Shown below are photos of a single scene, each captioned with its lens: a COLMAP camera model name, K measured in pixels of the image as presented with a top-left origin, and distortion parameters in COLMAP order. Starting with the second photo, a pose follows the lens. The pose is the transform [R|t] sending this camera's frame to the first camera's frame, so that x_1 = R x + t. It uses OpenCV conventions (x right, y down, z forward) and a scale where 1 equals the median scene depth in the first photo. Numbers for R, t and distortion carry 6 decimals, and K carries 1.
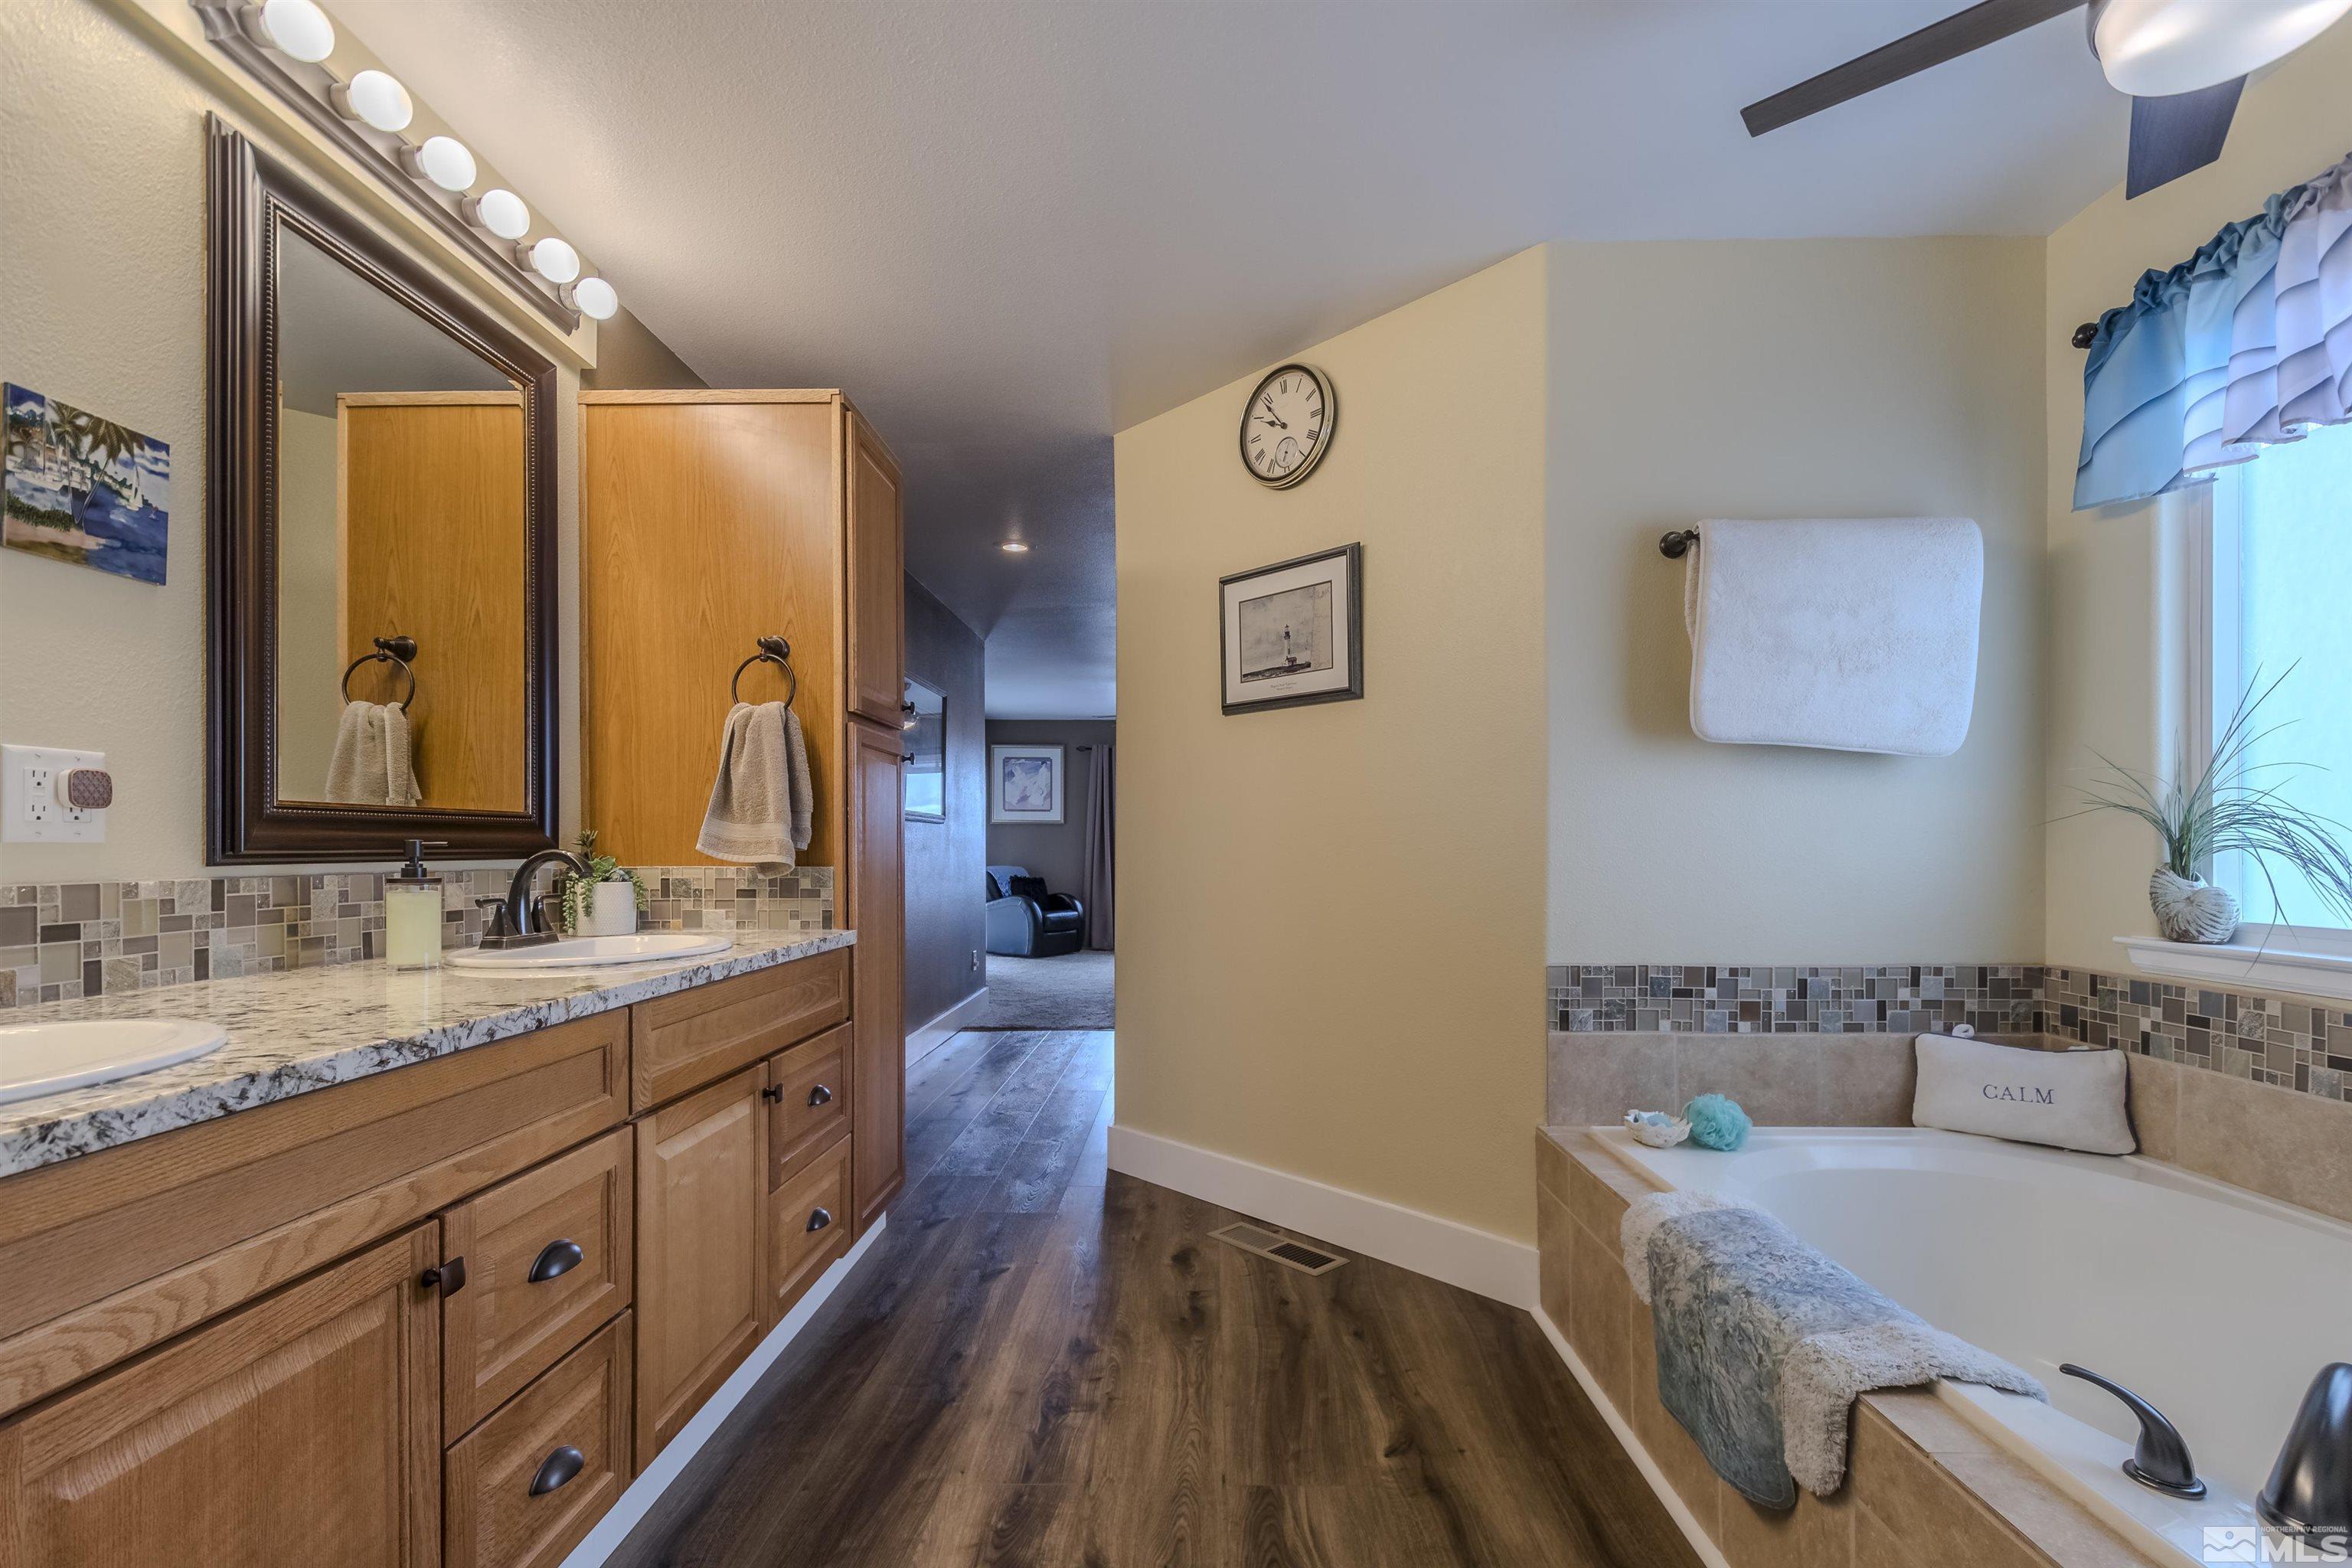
lens RADIAL K [[1033.3, 0, 1195.5], [0, 1033.3, 863.8], [0, 0, 1]] dist [0.022509, -0.014819]
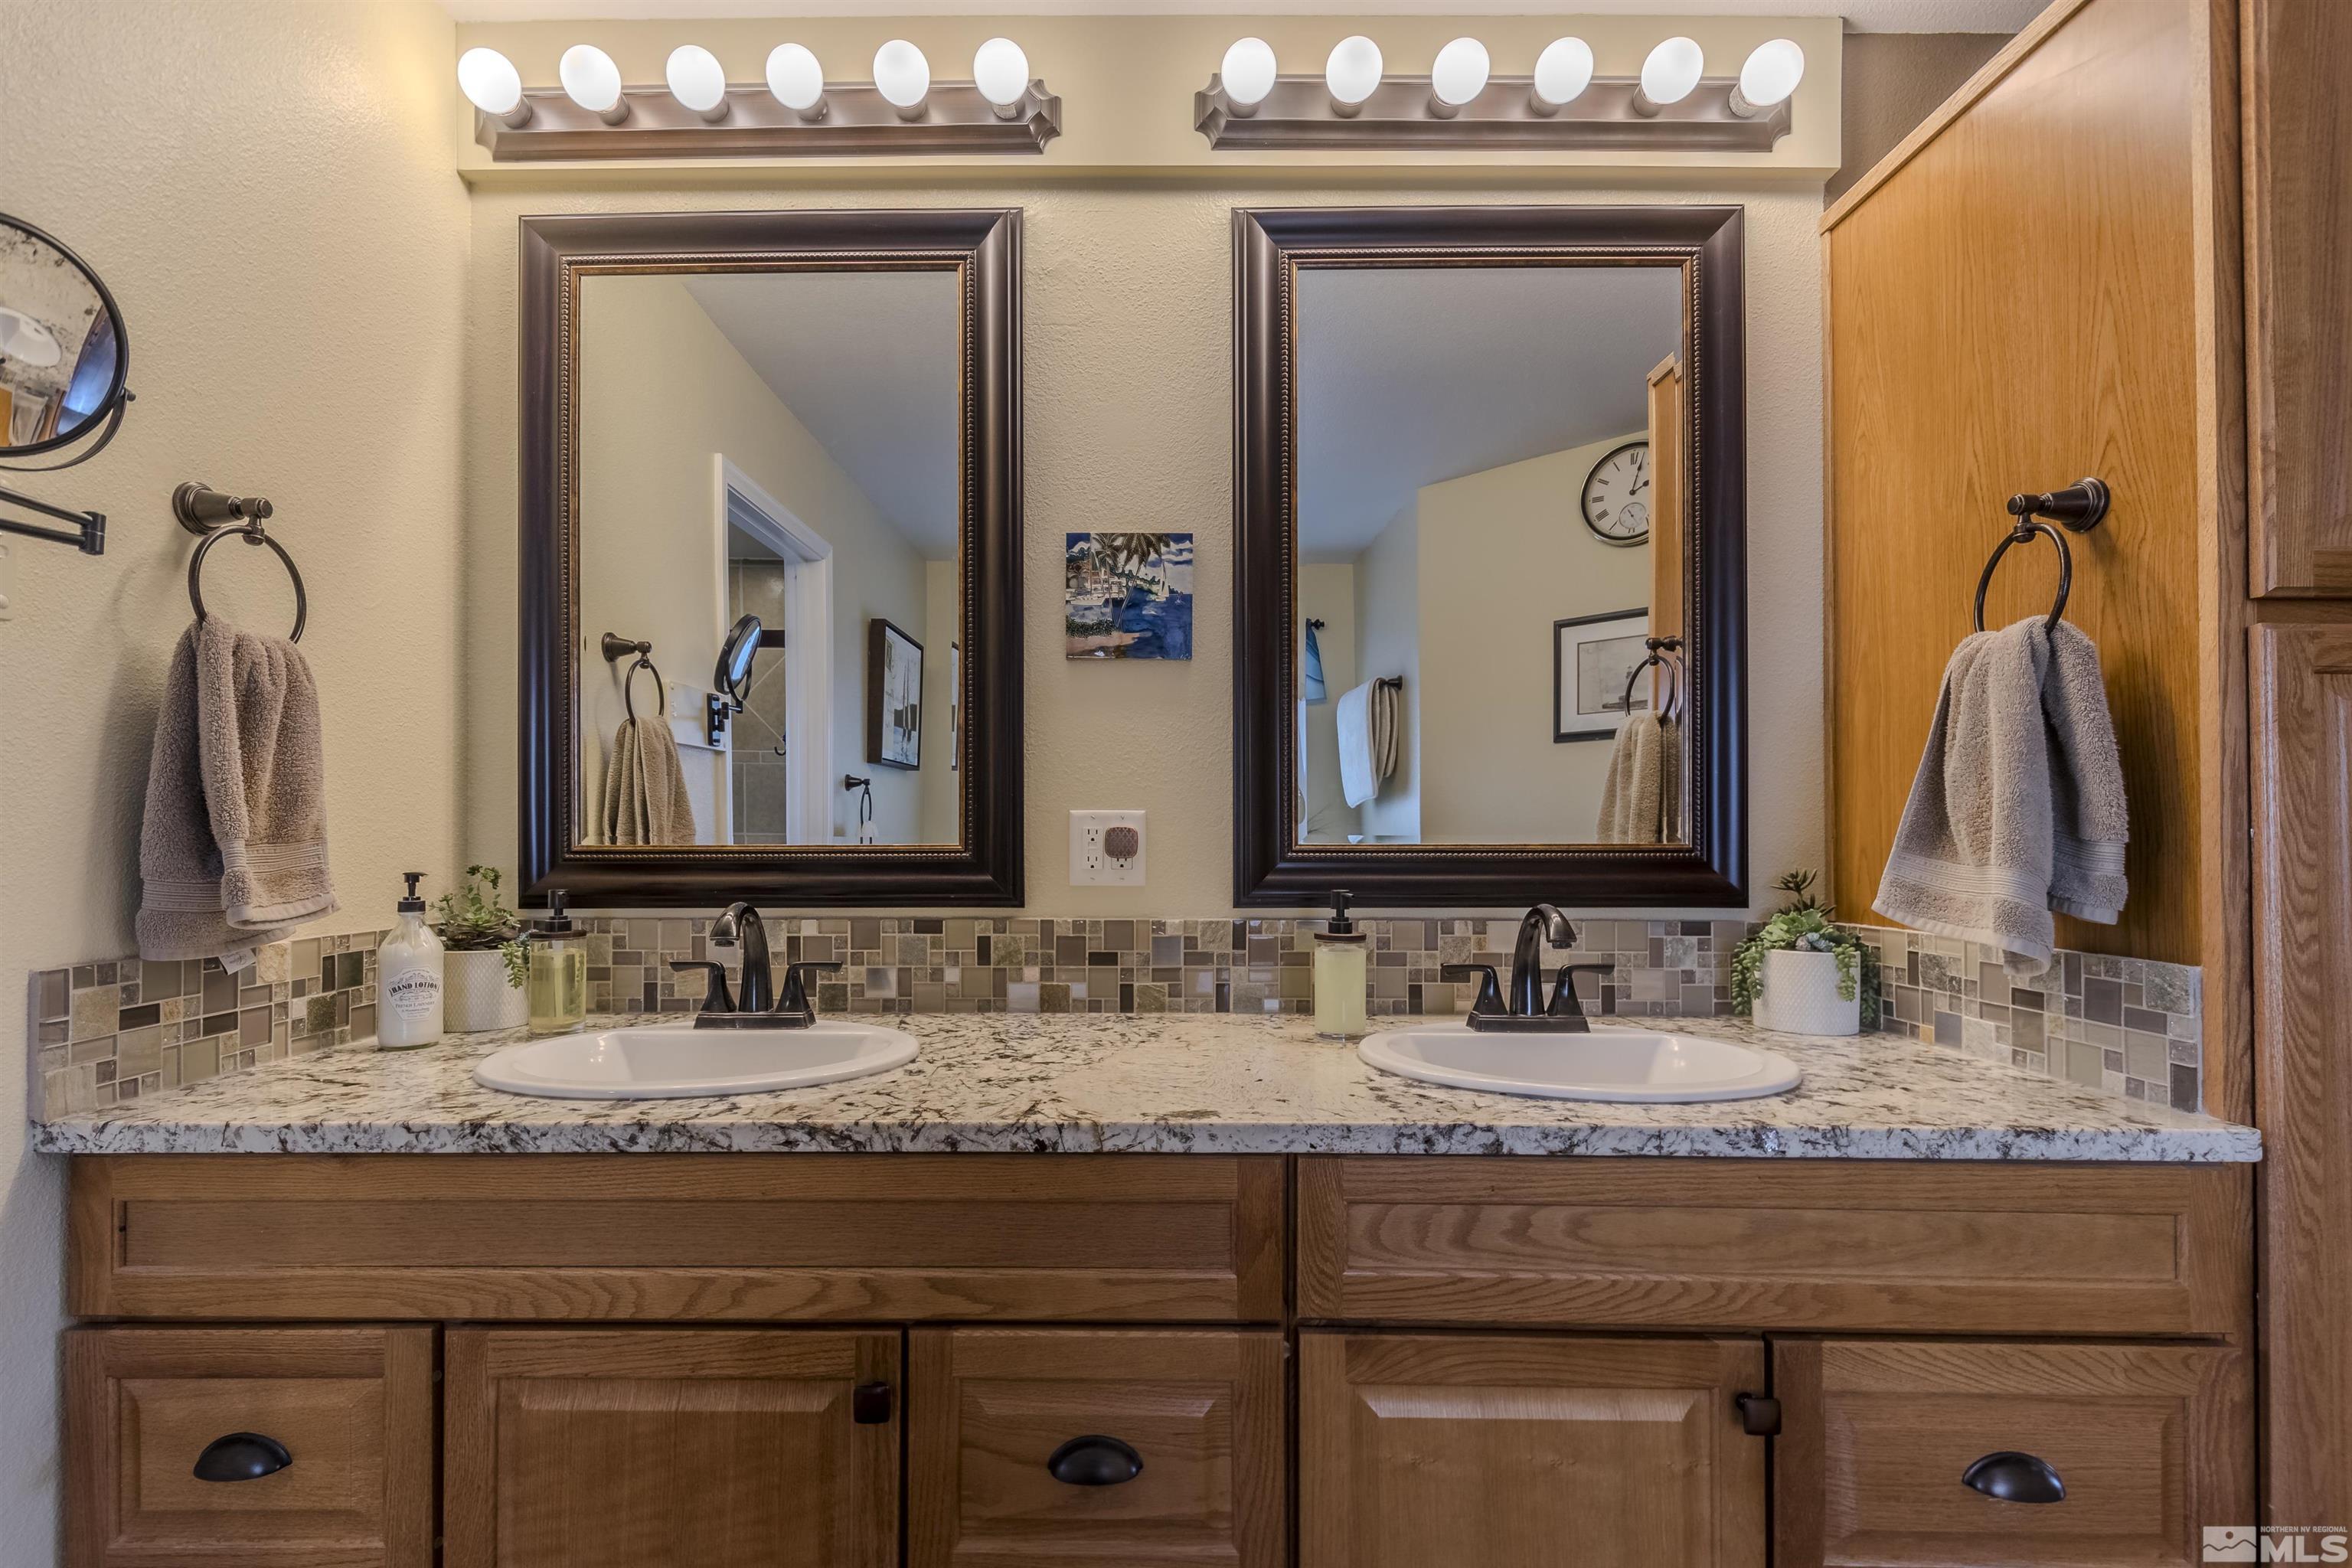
lens RADIAL K [[1061.4, 0, 1170.9], [0, 1061.4, 828.9], [0, 0, 1]] dist [0.021356, -0.016008]
pose [[0.002749, -0.003093, -0.999991, 0.096969], [-0.018123, 0.999831, -0.003142, -0.046715], [0.999832, 0.018131, 0.002693, 0.580294]]
